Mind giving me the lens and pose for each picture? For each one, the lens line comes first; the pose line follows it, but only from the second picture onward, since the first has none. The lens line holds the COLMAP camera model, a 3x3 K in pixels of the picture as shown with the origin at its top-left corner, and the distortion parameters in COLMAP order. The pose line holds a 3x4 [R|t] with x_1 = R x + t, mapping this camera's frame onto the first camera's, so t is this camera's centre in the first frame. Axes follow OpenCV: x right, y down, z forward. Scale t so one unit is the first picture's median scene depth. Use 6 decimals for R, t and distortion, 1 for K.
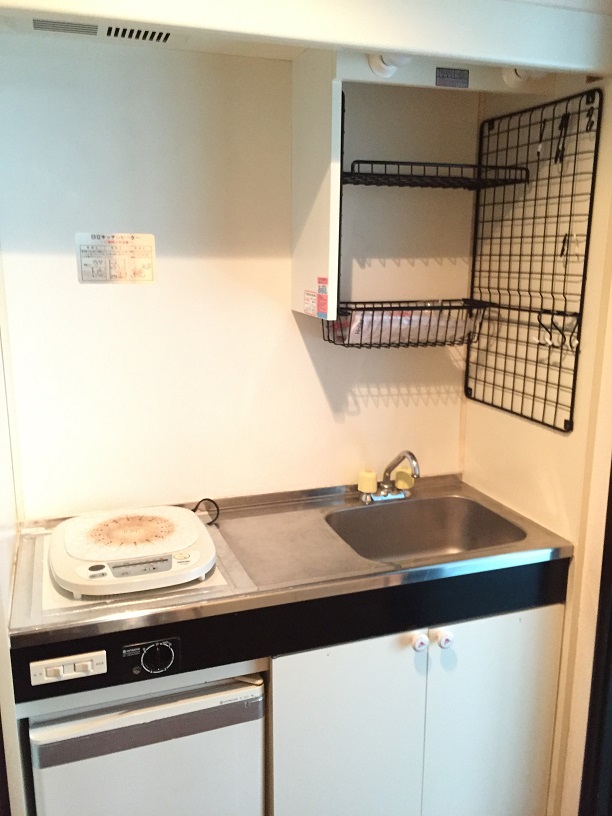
lens RADIAL K [[705.3, 0, 300.0], [0, 705.3, 405.0], [0, 0, 1]] dist [0.012159, -0.019594]
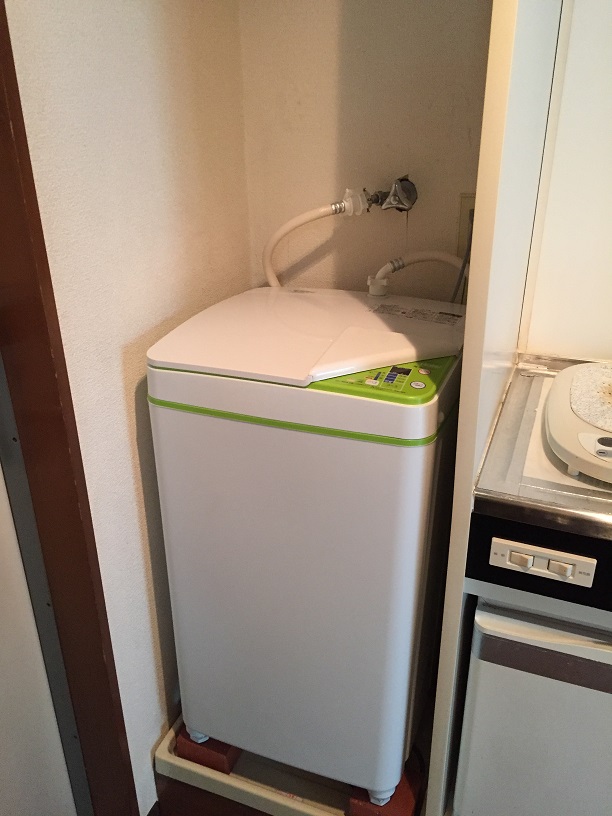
lens RADIAL K [[705.3, 0, 302.2], [0, 705.3, 404.7], [0, 0, 1]] dist [0.012159, -0.019594]
pose [[0.756213, 0.262407, -0.599404, -0.115611], [-0.122374, 0.956618, 0.264400, 0.052887], [0.642780, -0.126592, 0.755518, 0.303086]]
